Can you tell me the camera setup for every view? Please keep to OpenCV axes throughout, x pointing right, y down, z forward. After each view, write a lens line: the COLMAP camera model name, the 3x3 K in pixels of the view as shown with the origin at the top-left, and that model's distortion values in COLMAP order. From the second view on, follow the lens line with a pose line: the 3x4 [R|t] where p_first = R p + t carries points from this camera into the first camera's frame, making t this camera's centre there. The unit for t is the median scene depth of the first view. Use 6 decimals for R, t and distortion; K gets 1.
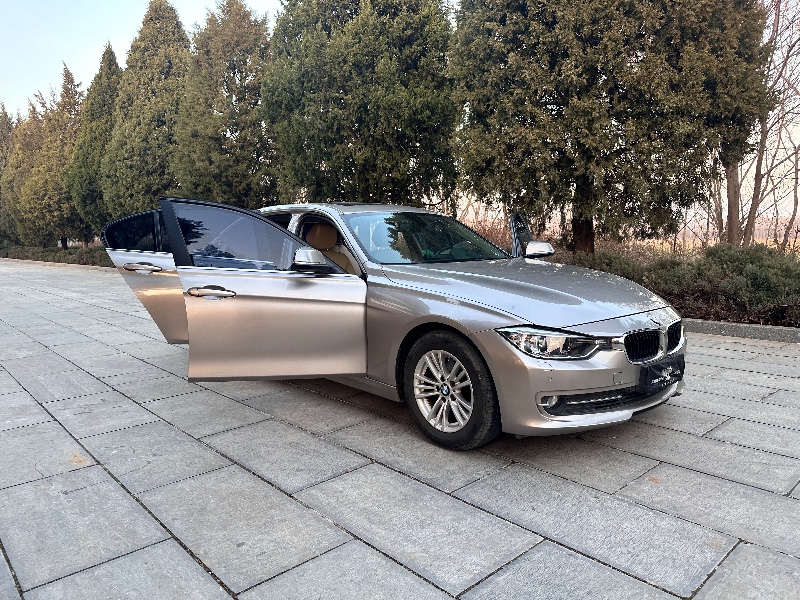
lens RADIAL K [[573.8, 0, 400.5], [0, 573.8, 297.9], [0, 0, 1]] dist [0.008798, -0.015917]
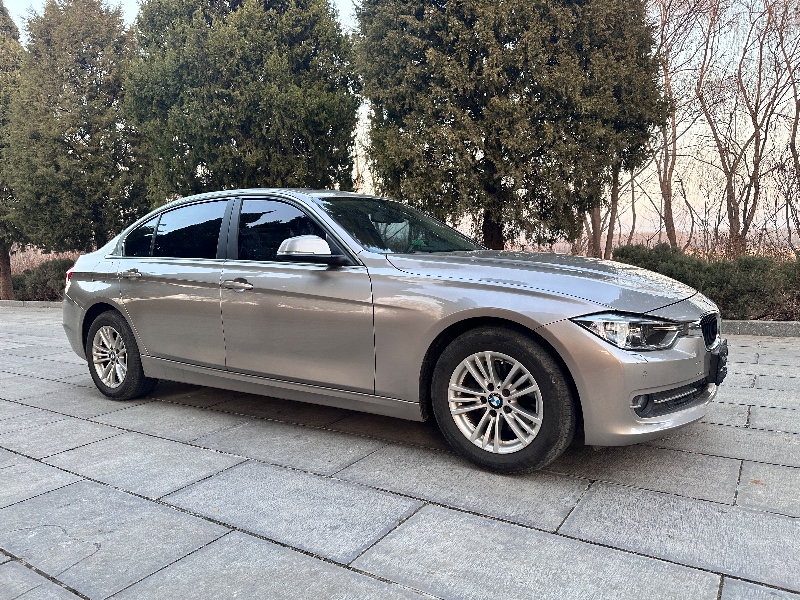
lens RADIAL K [[573.8, 0, 408.6], [0, 573.8, 299.4], [0, 0, 1]] dist [0.008798, -0.015917]
pose [[0.966549, -0.039797, 0.253376, -0.218852], [0.048123, 0.998483, -0.026745, 0.030662], [-0.251927, 0.038043, 0.966998, 0.222472]]
